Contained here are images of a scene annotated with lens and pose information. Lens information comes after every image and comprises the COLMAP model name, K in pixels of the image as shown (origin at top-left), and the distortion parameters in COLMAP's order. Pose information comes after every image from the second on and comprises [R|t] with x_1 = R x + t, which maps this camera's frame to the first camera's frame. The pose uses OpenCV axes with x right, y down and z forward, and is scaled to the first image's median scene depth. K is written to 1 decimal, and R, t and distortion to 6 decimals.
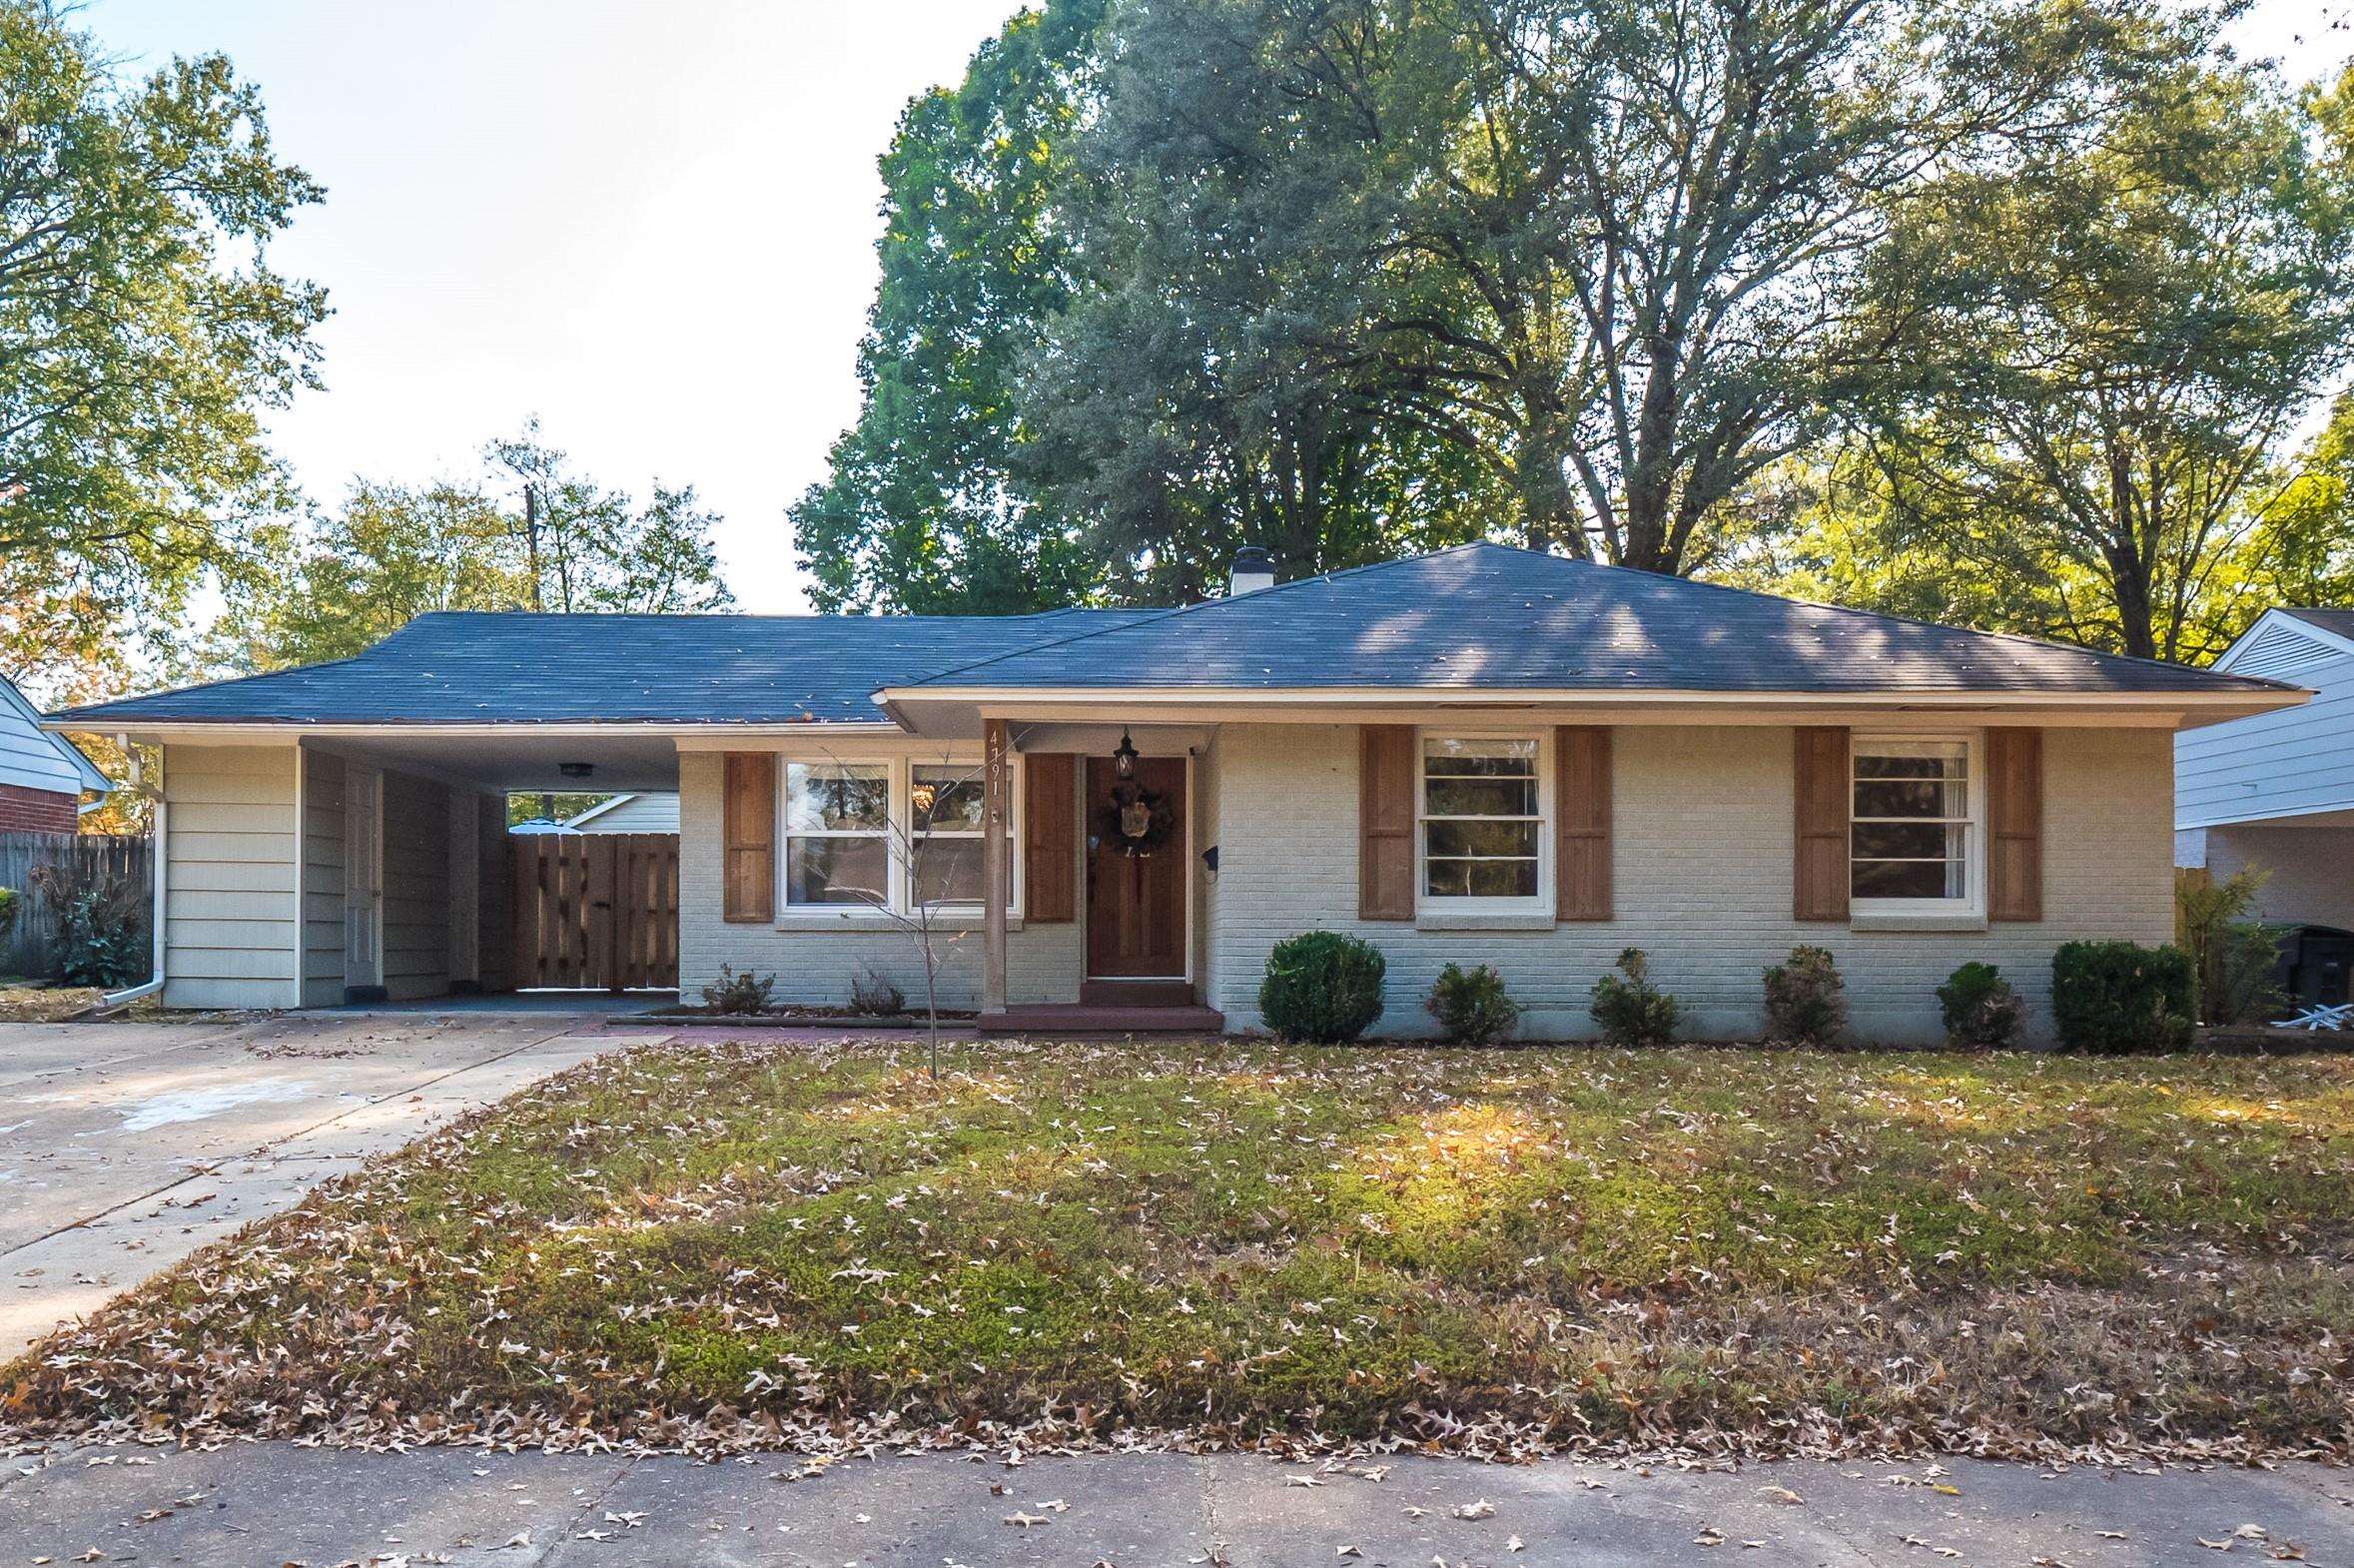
lens RADIAL K [[1957.6, 0, 1195.3], [0, 1957.6, 934.5], [0, 0, 1]] dist [-0.000049, 0.005920]
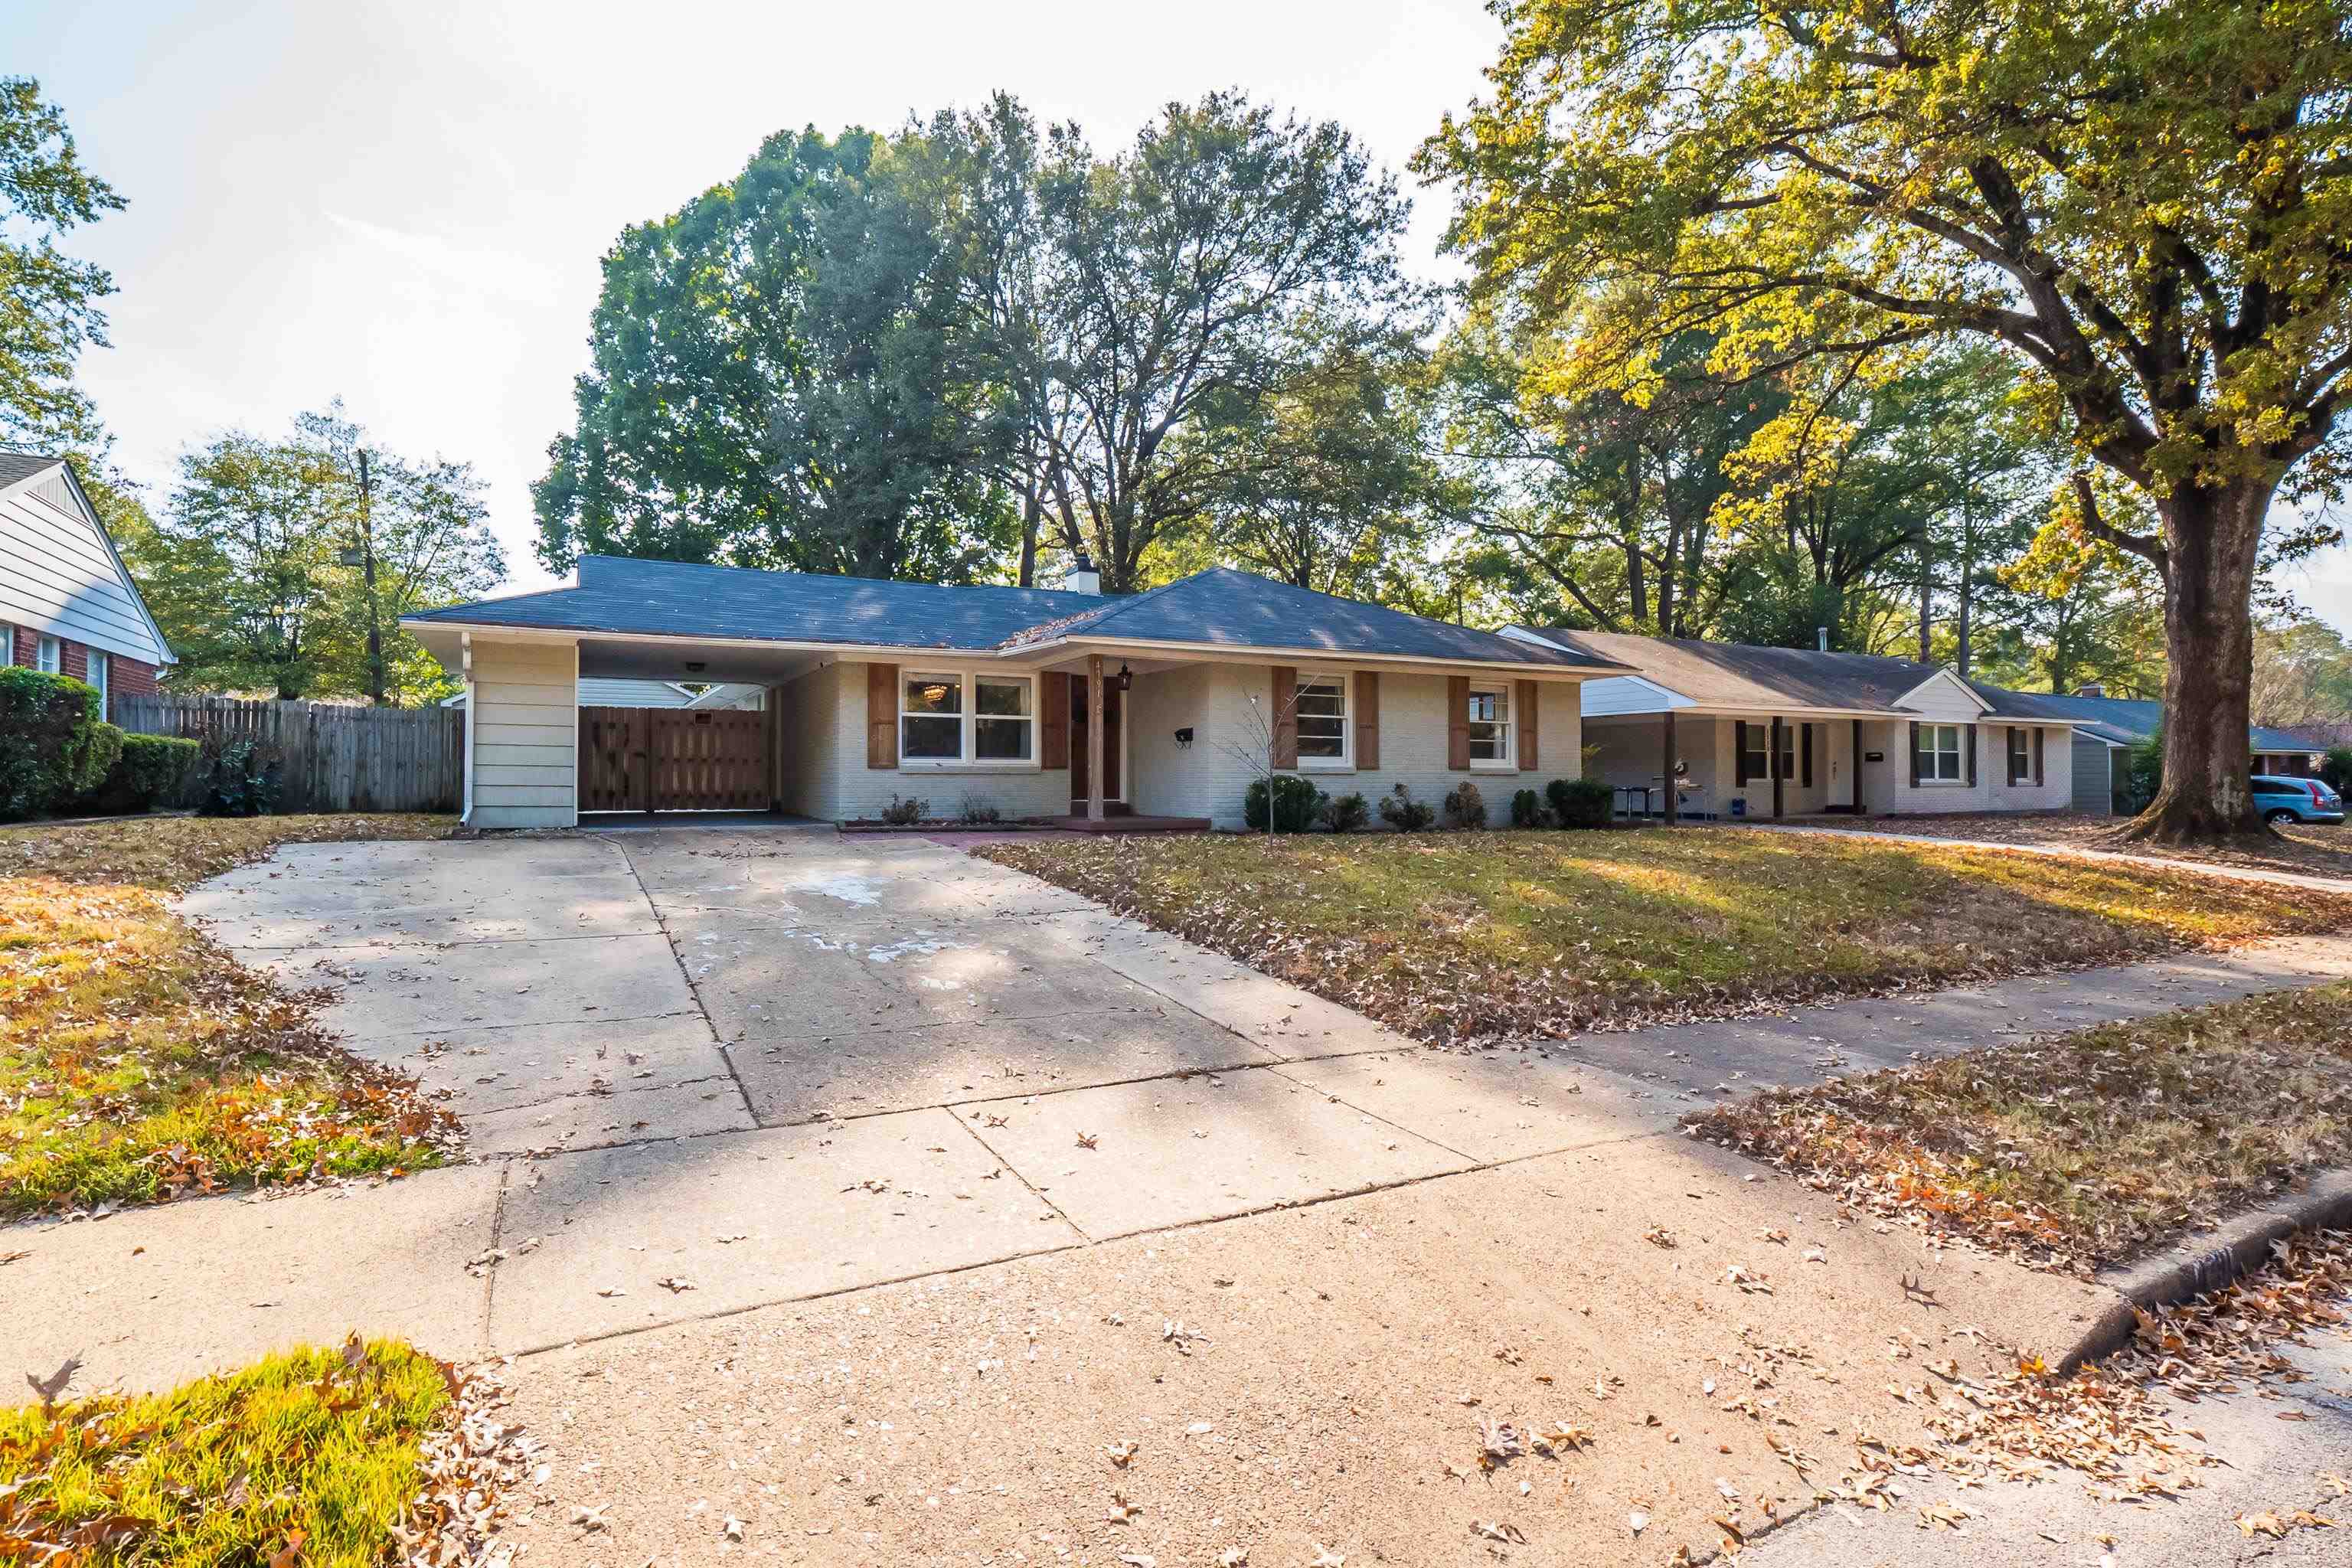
lens RADIAL K [[1151.3, 0, 1180.9], [0, 1151.3, 752.3], [0, 0, 1]] dist [0.002077, -0.000035]
pose [[0.895624, 0.008768, 0.444725, -0.428304], [-0.001039, 0.999844, -0.017620, -0.002953], [-0.444810, 0.015319, 0.895494, 0.035529]]
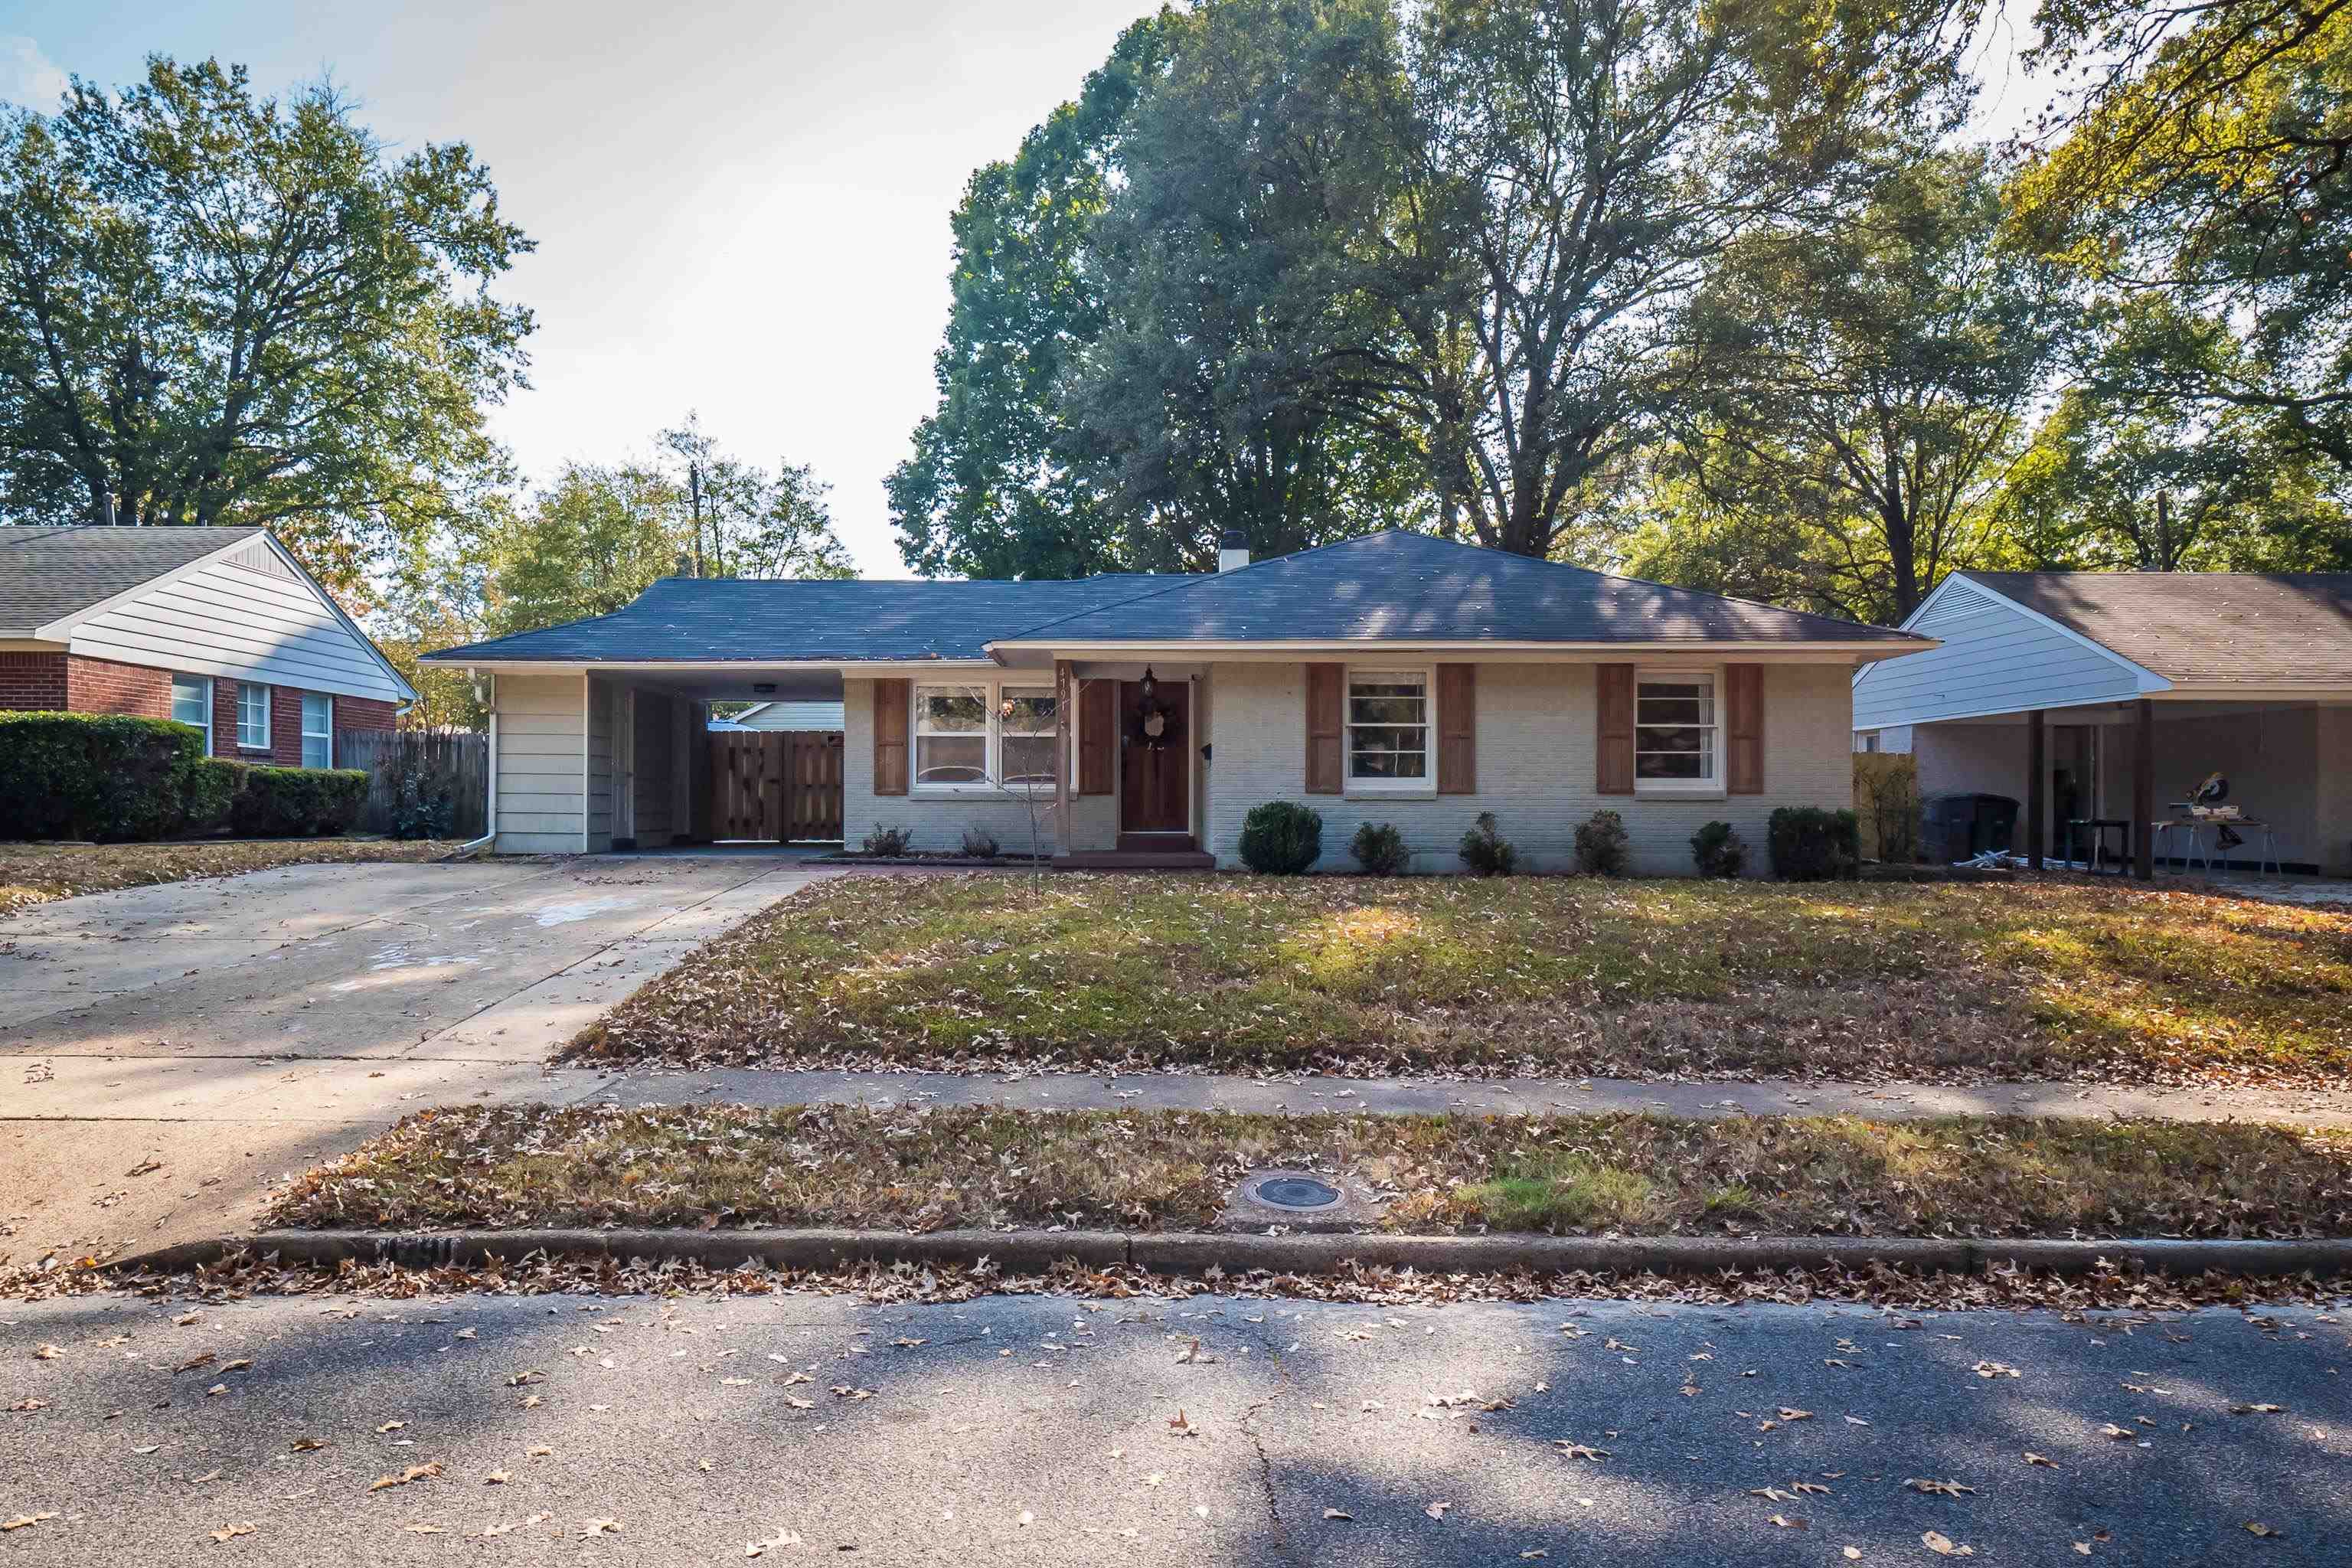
lens RADIAL K [[1580.8, 0, 1188.9], [0, 1580.8, 788.5], [0, 0, 1]] dist [-0.001546, -0.001386]
pose [[0.999999, -0.001145, 0.000164, -0.005323], [0.001146, 0.999979, -0.006358, -0.003001], [-0.000157, 0.006358, 0.999980, -0.182966]]
